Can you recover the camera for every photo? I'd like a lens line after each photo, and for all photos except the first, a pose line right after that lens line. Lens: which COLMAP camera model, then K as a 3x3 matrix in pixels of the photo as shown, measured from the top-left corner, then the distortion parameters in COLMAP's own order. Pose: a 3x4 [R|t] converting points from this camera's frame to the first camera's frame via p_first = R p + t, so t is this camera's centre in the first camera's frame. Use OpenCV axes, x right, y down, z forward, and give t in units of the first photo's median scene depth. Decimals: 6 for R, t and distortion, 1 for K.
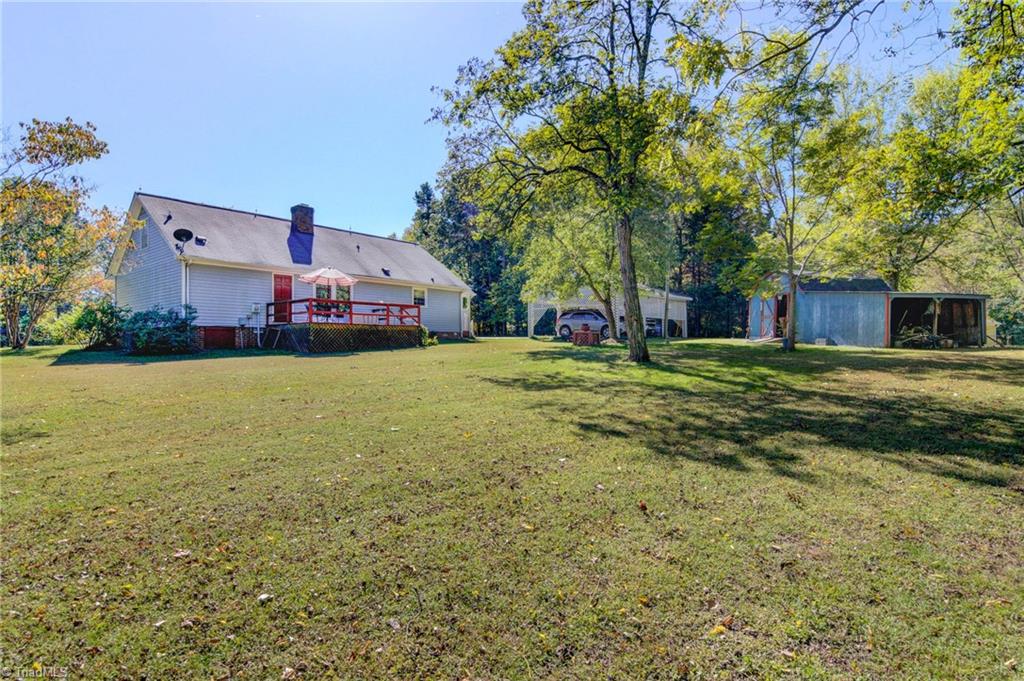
lens RADIAL K [[520.1, 0, 511.7], [0, 520.1, 340.6], [0, 0, 1]] dist [-0.001565, -0.001059]
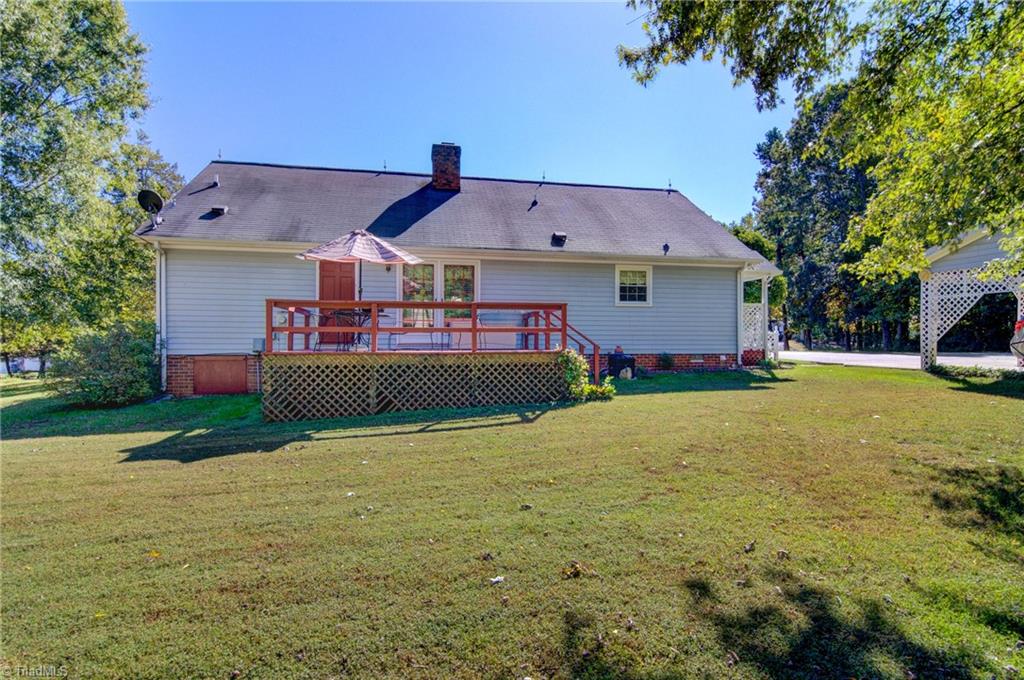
lens RADIAL K [[520.1, 0, 512.5], [0, 520.1, 337.4], [0, 0, 1]] dist [-0.001565, -0.001059]
pose [[0.773506, 0.007194, -0.633748, 0.049857], [-0.003198, 0.999967, 0.007448, -0.038414], [0.633781, -0.003735, 0.773504, 0.570137]]
